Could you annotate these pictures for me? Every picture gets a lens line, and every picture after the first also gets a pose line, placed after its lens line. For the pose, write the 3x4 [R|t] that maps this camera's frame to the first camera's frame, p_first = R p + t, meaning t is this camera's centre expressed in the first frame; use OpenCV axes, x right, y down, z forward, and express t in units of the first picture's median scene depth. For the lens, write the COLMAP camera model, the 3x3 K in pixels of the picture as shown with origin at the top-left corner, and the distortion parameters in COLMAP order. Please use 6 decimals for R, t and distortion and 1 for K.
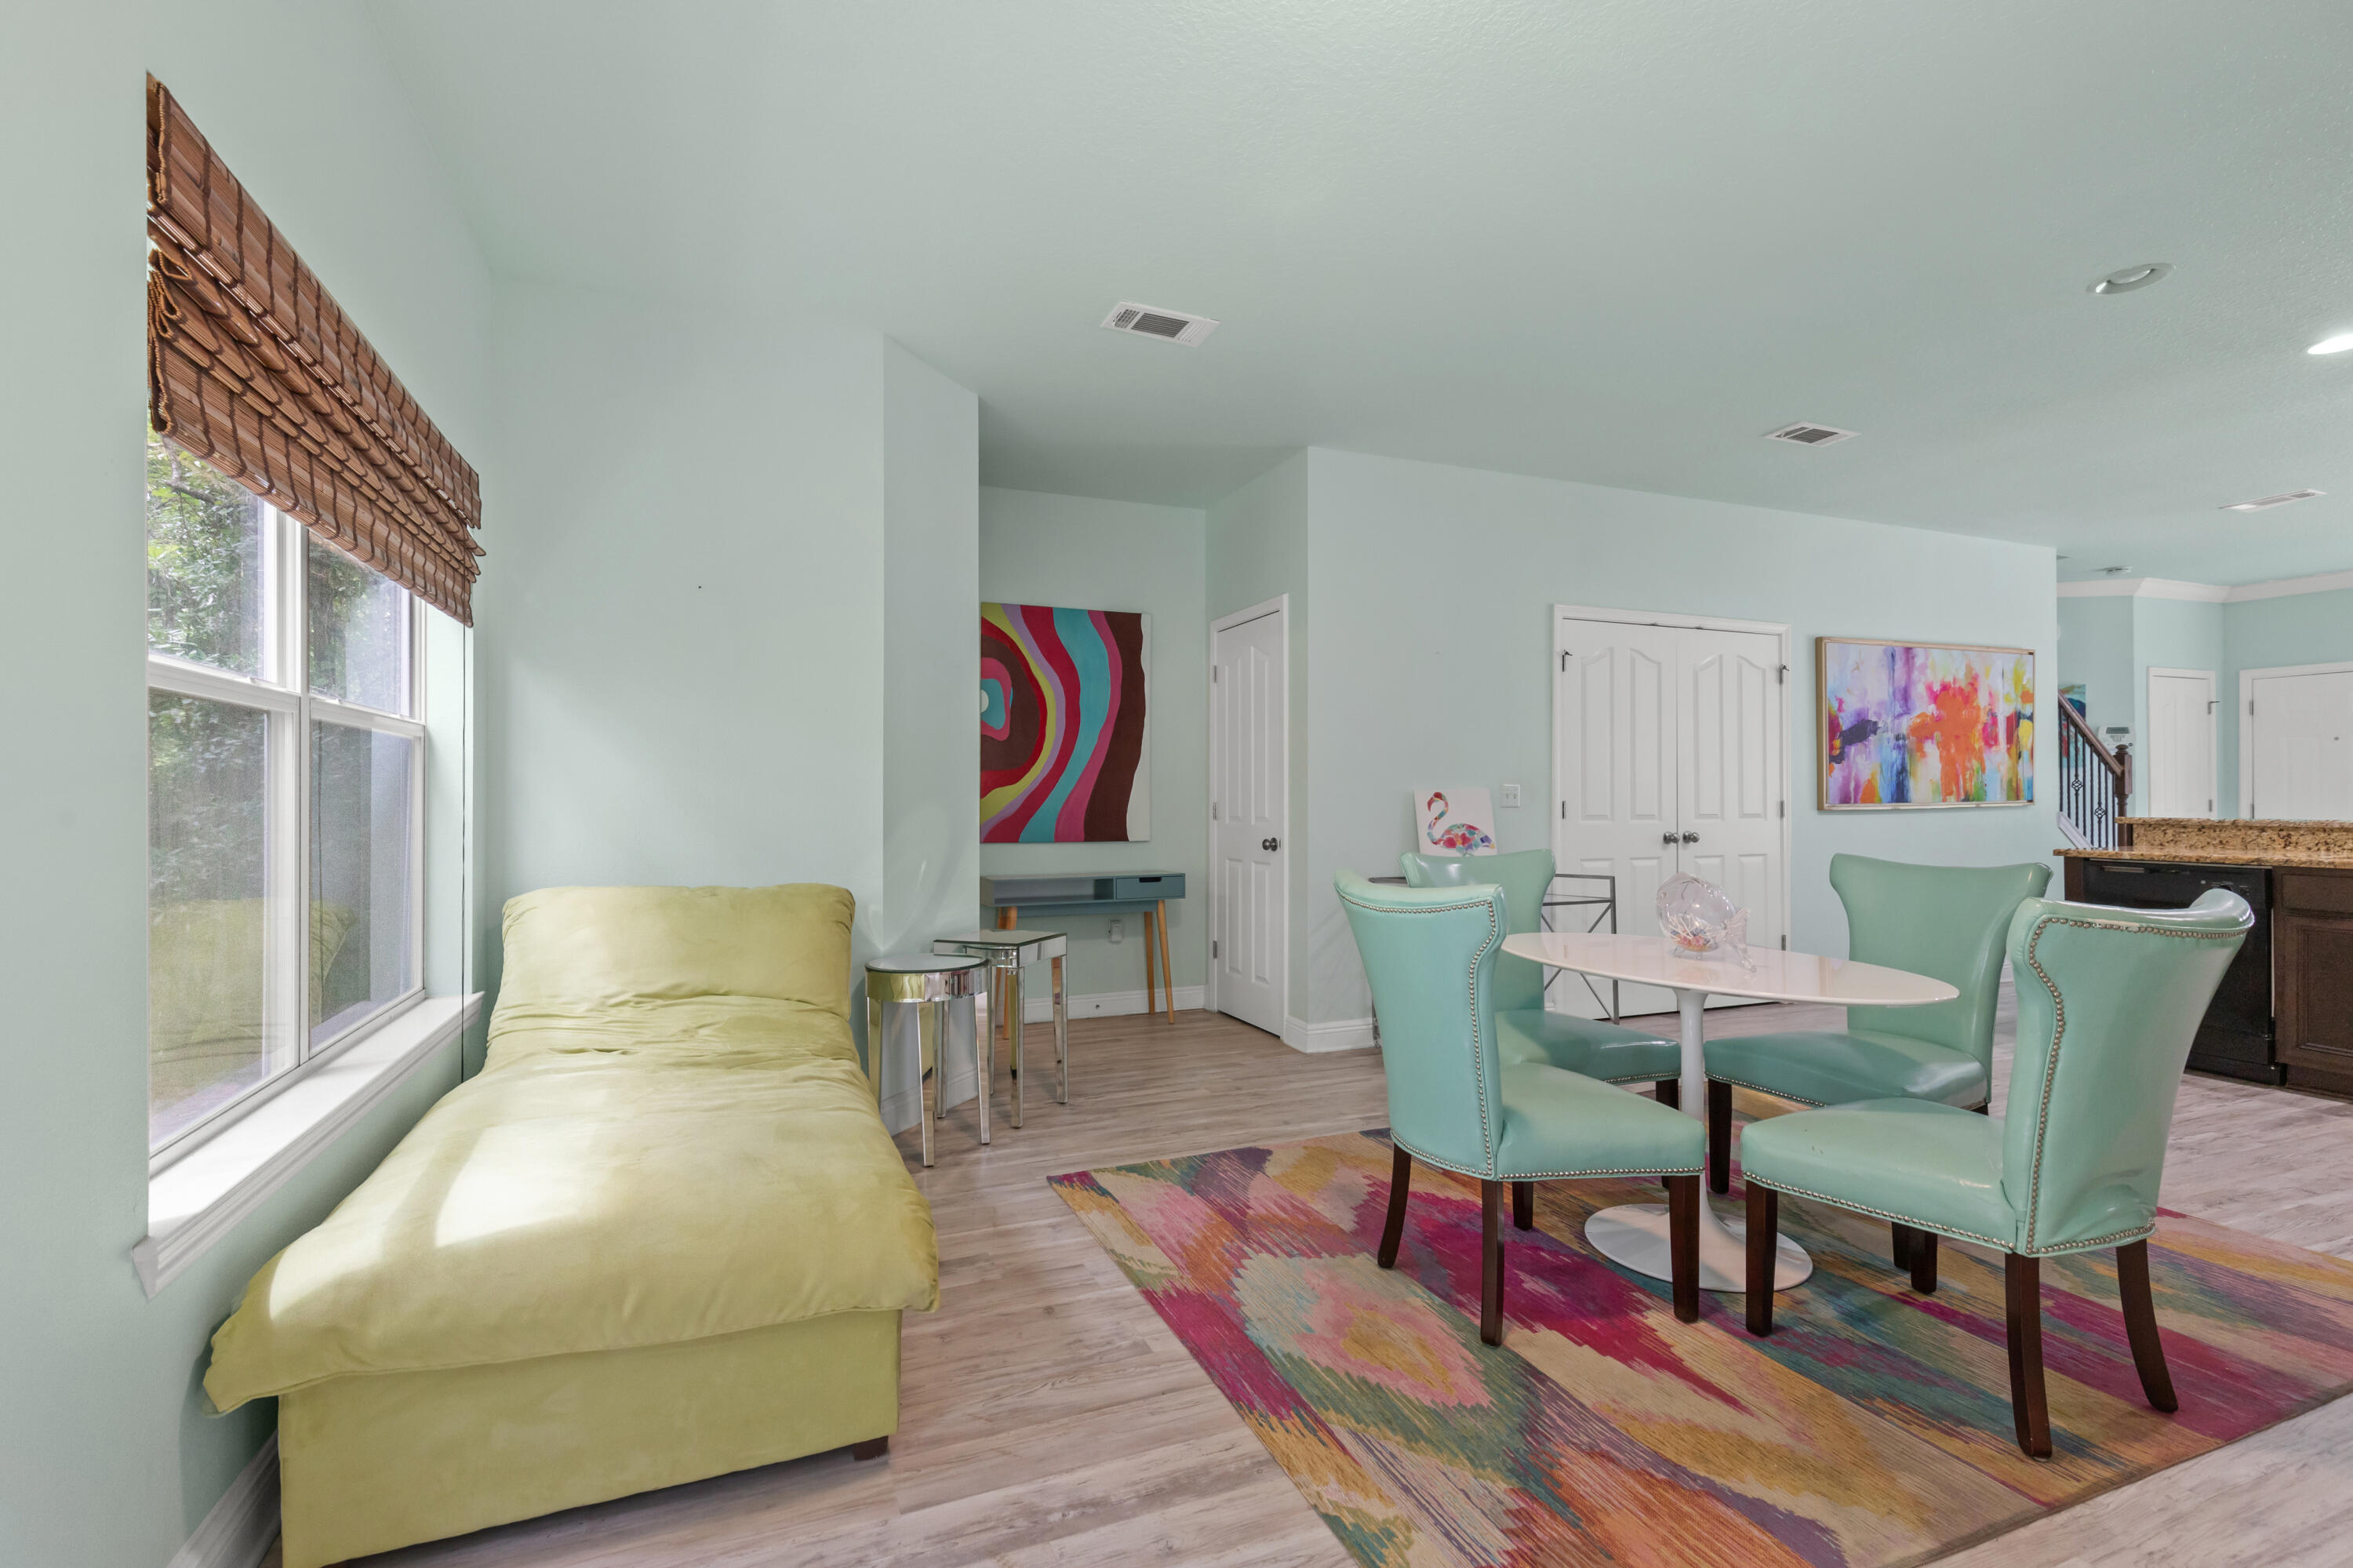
lens RADIAL K [[1068.9, 0, 1162.5], [0, 1068.9, 793.4], [0, 0, 1]] dist [0.010770, -0.001311]
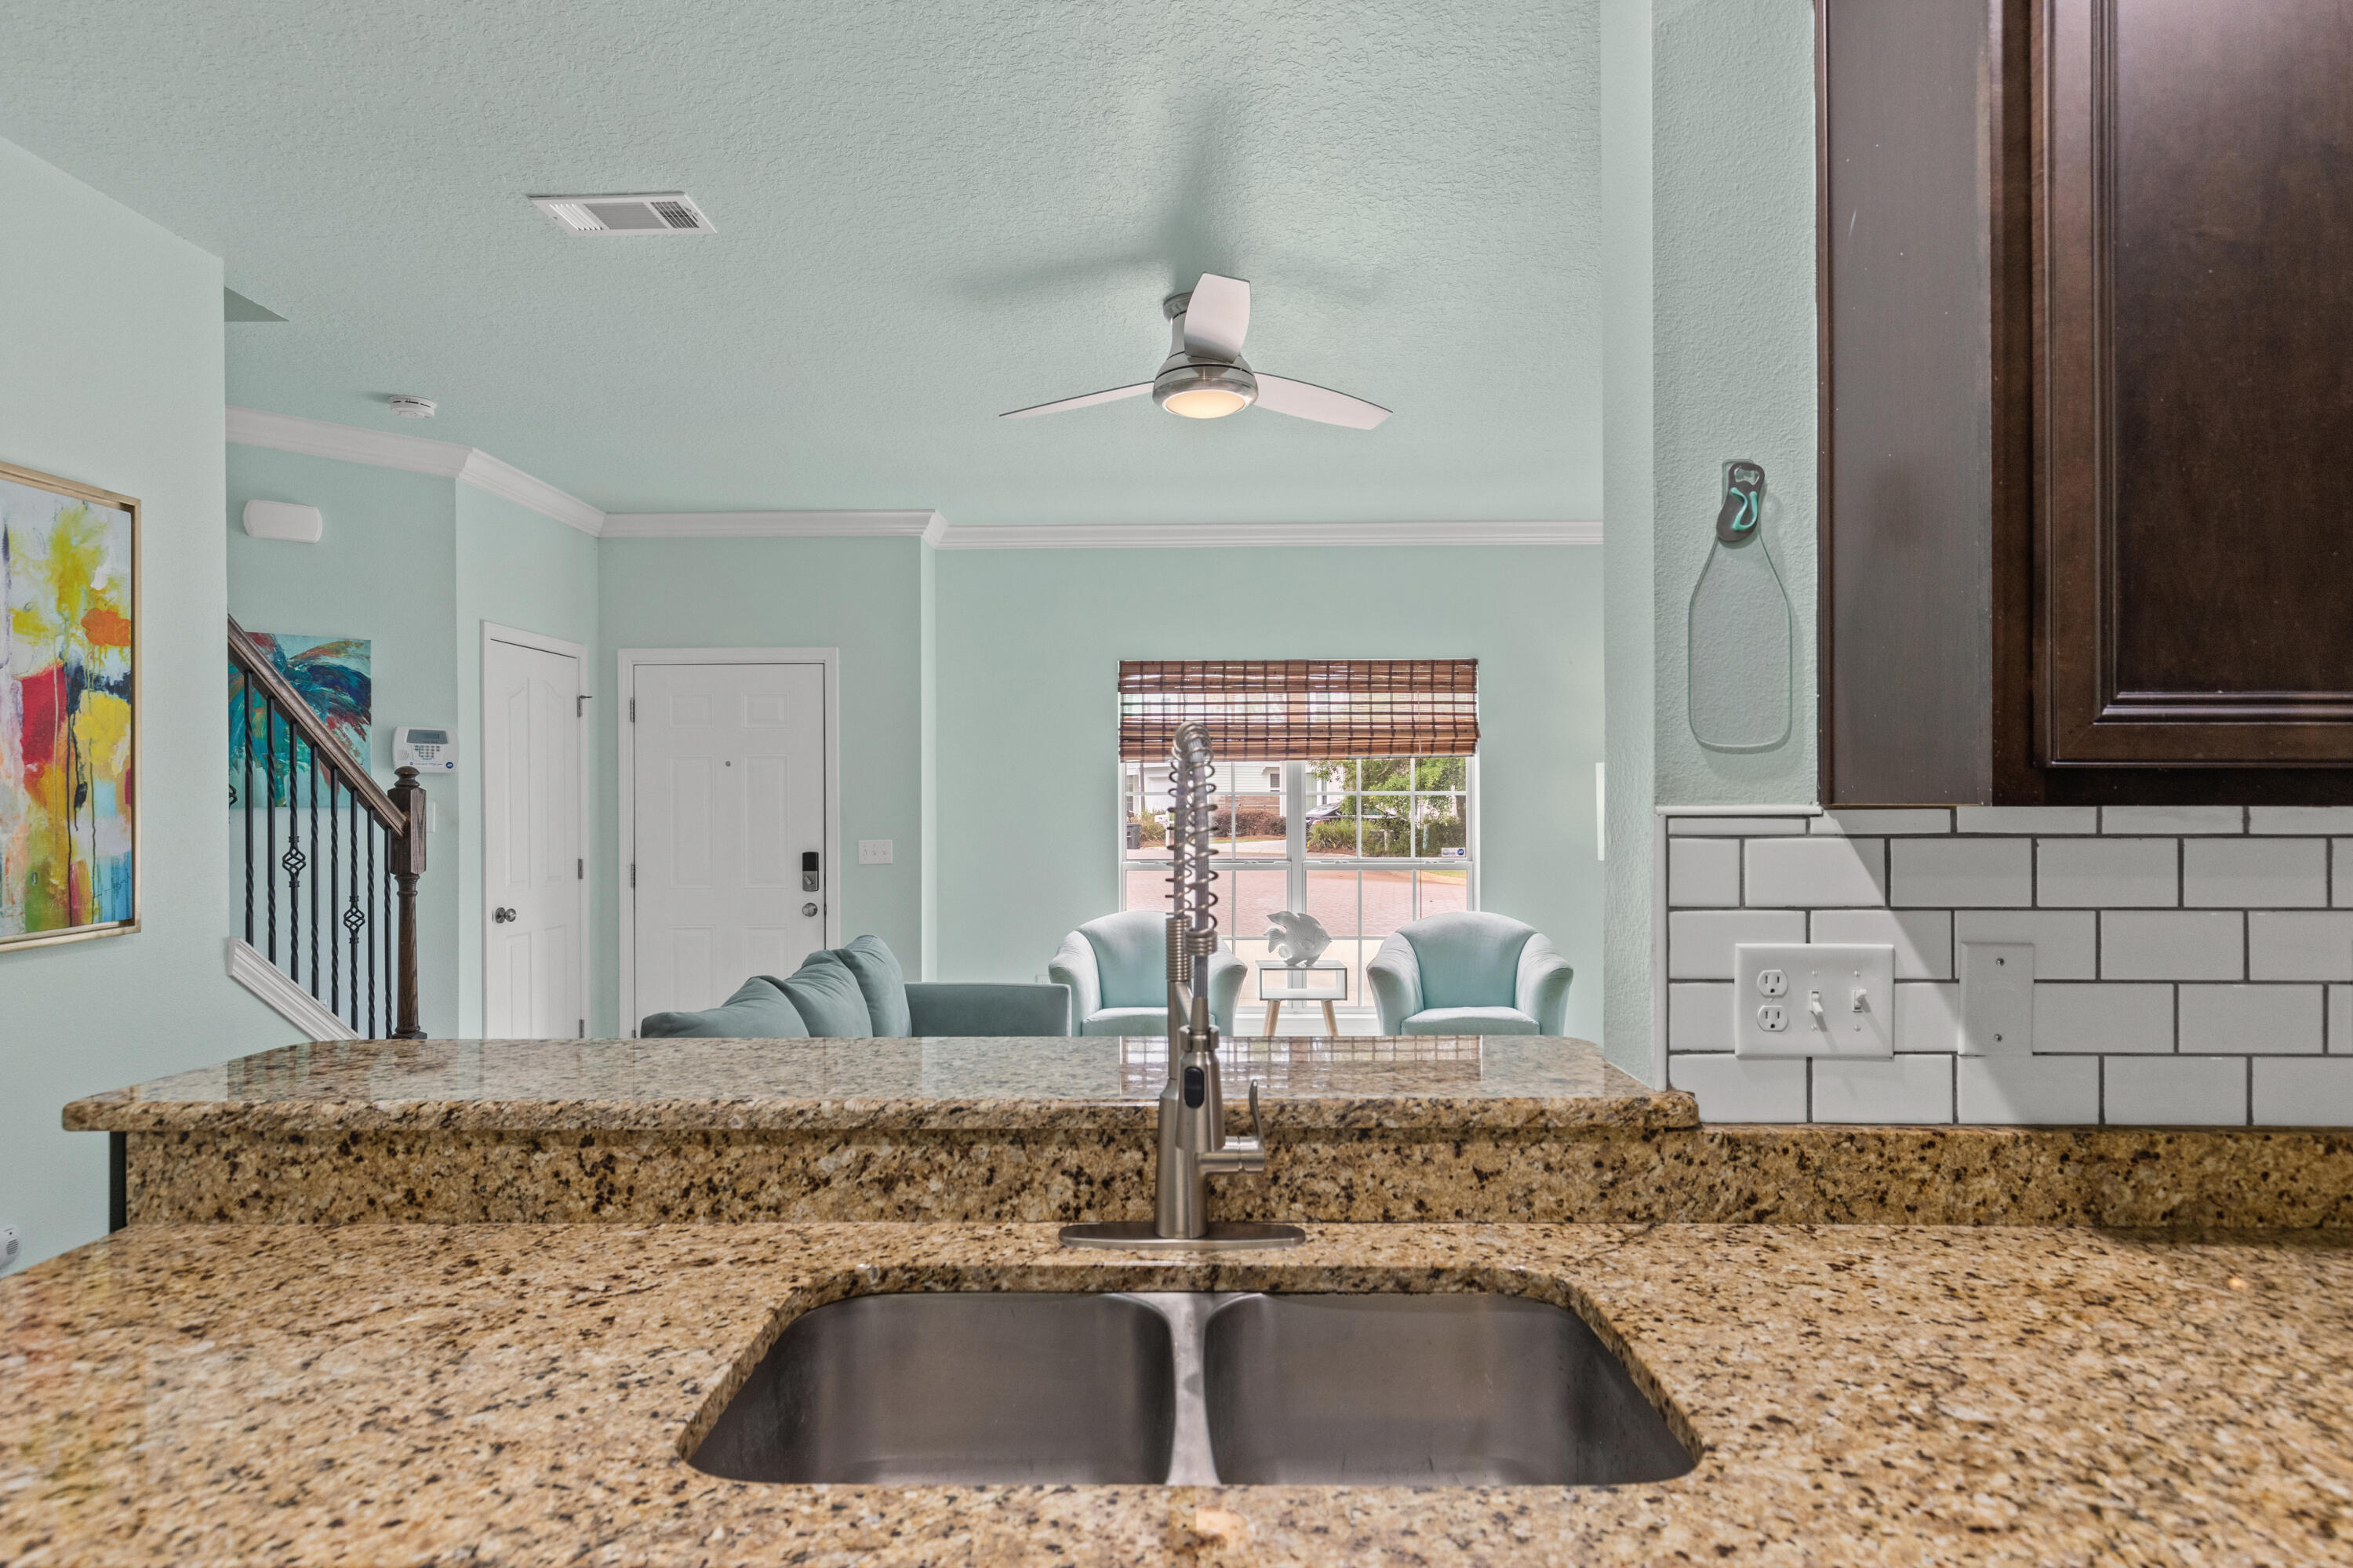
lens RADIAL K [[1263.9, 0, 1164.8], [0, 1263.9, 803.0], [0, 0, 1]] dist [0.004489, 0.000779]
pose [[0.399422, -0.005546, 0.916750, 0.558043], [0.004441, 0.999982, 0.004115, -0.032451], [-0.916756, 0.002428, 0.399440, 0.515527]]
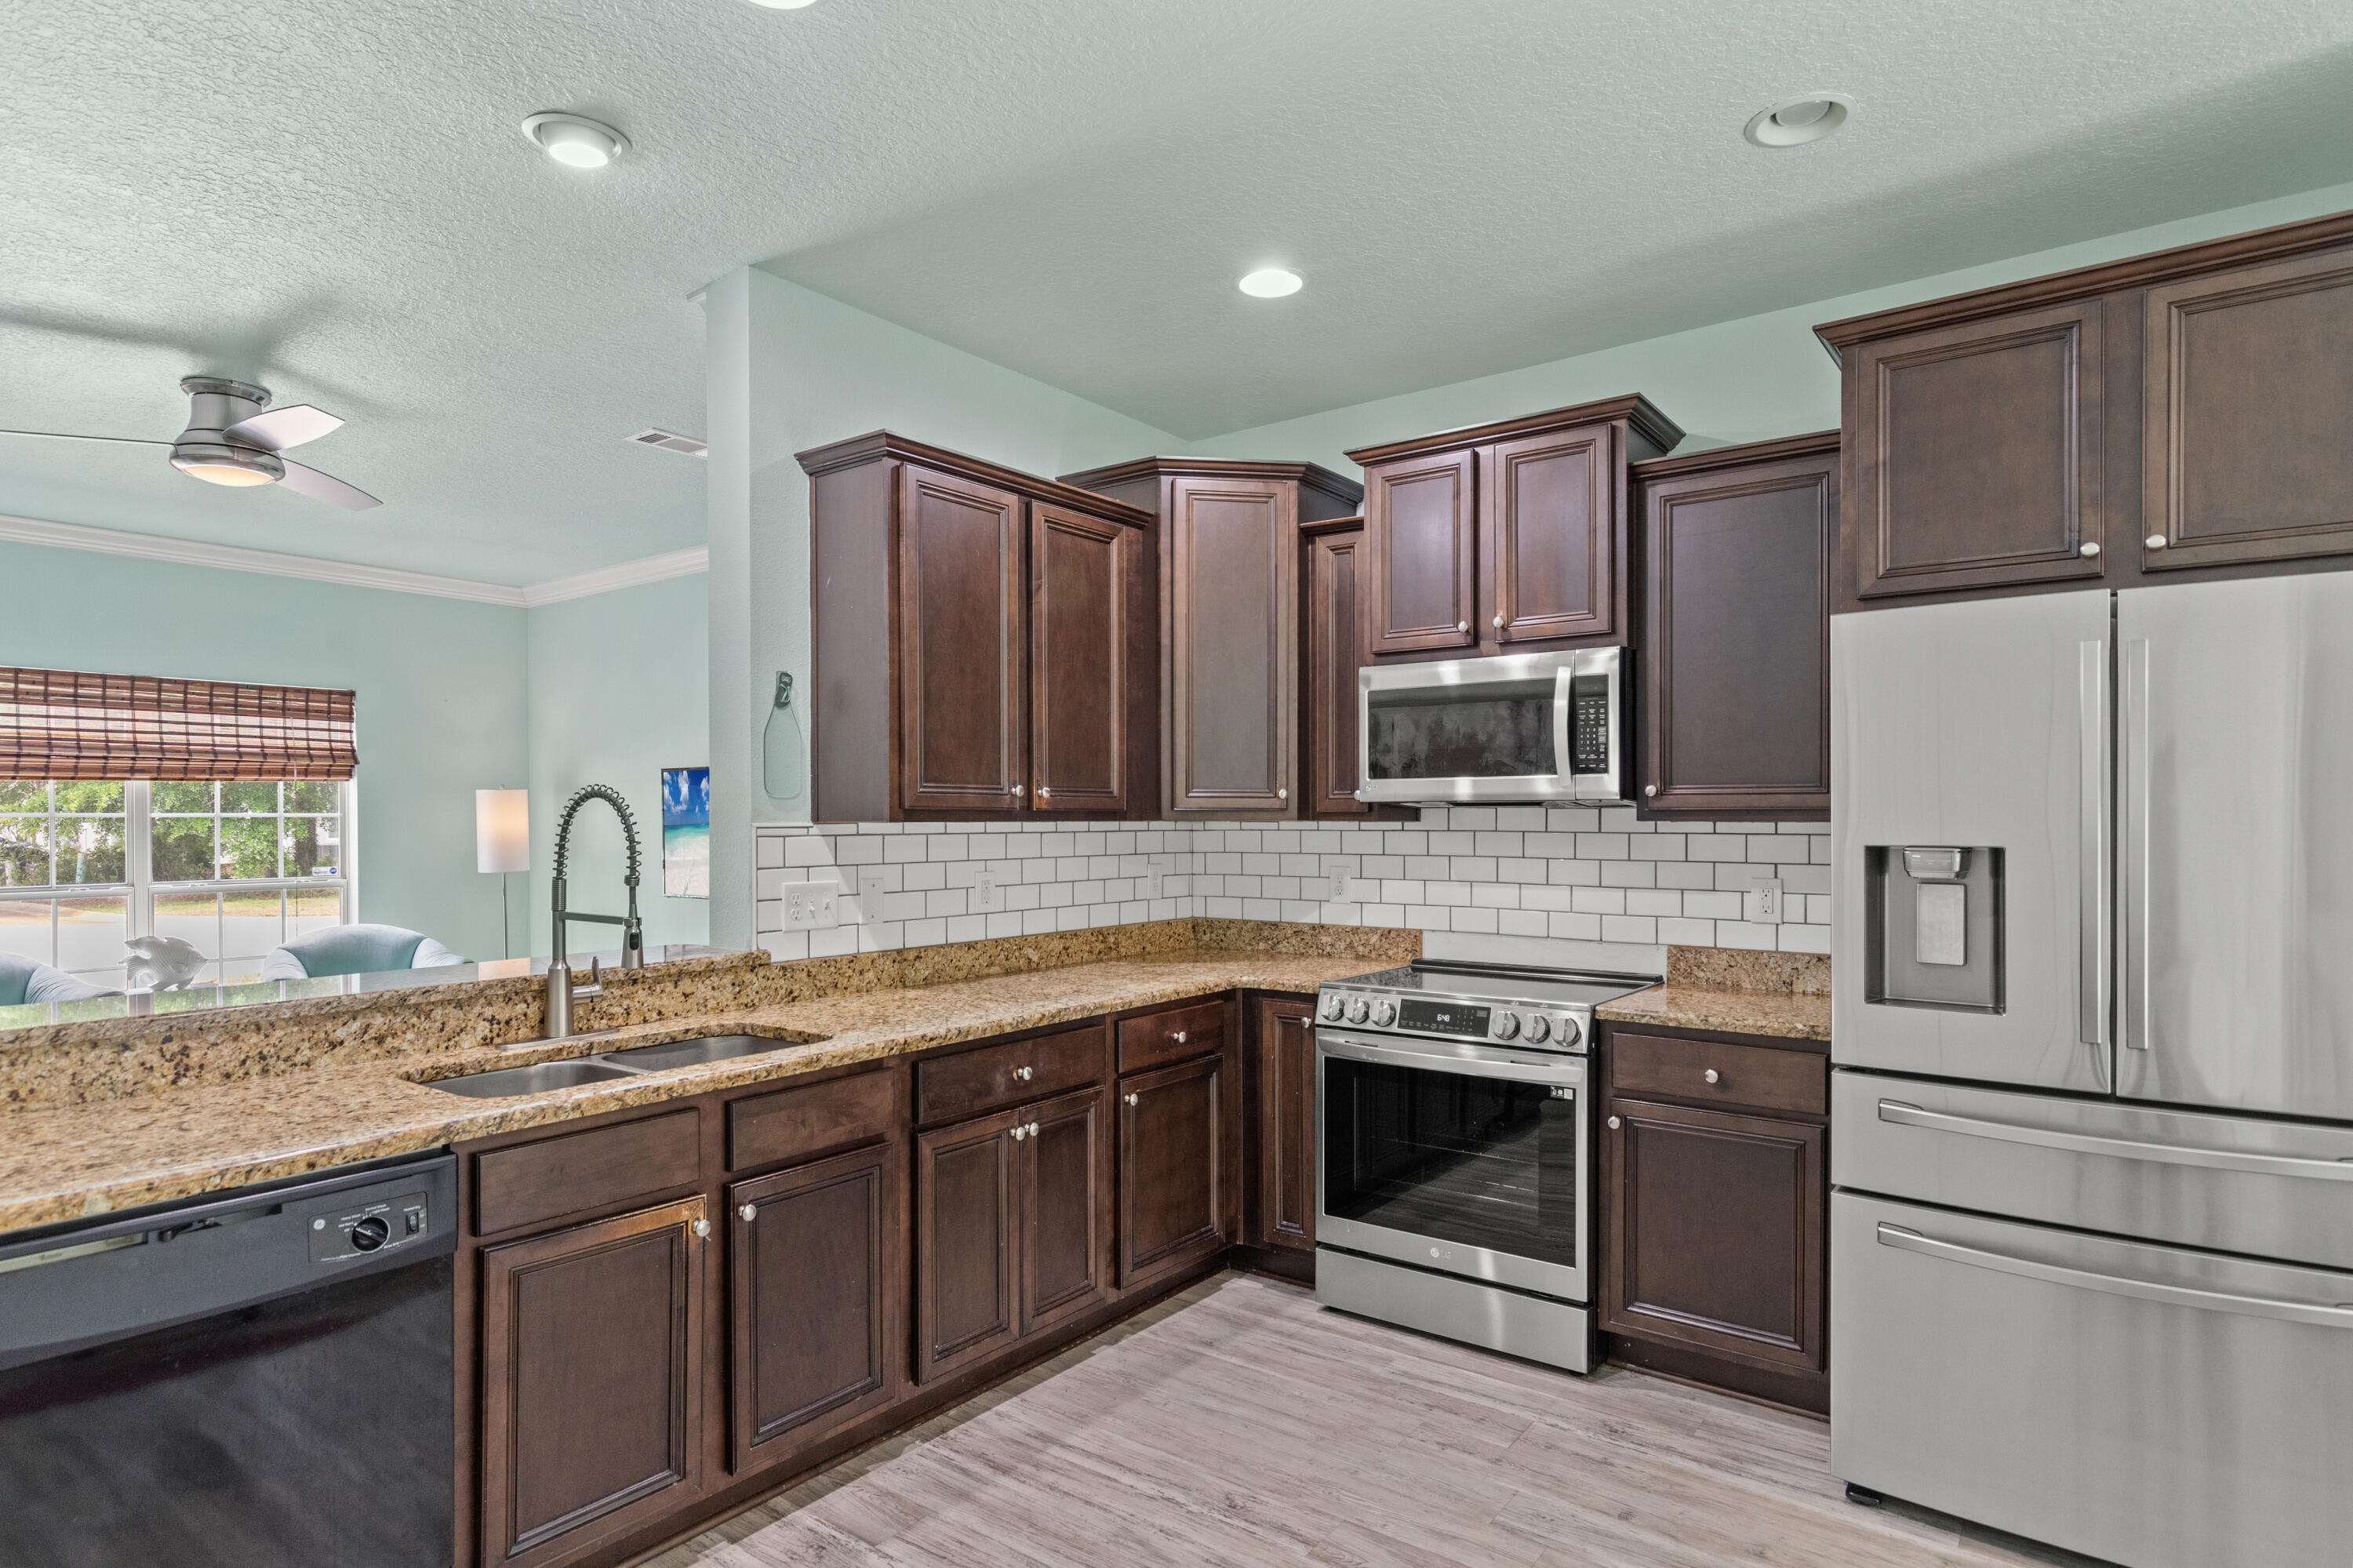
lens RADIAL K [[1263.9, 0, 1152.0], [0, 1263.9, 822.6], [0, 0, 1]] dist [0.004489, 0.000779]
pose [[-0.491256, -0.003756, 0.871007, 0.303802], [0.003368, 0.999975, 0.006212, -0.033240], [-0.871009, 0.005985, -0.491231, 0.625041]]
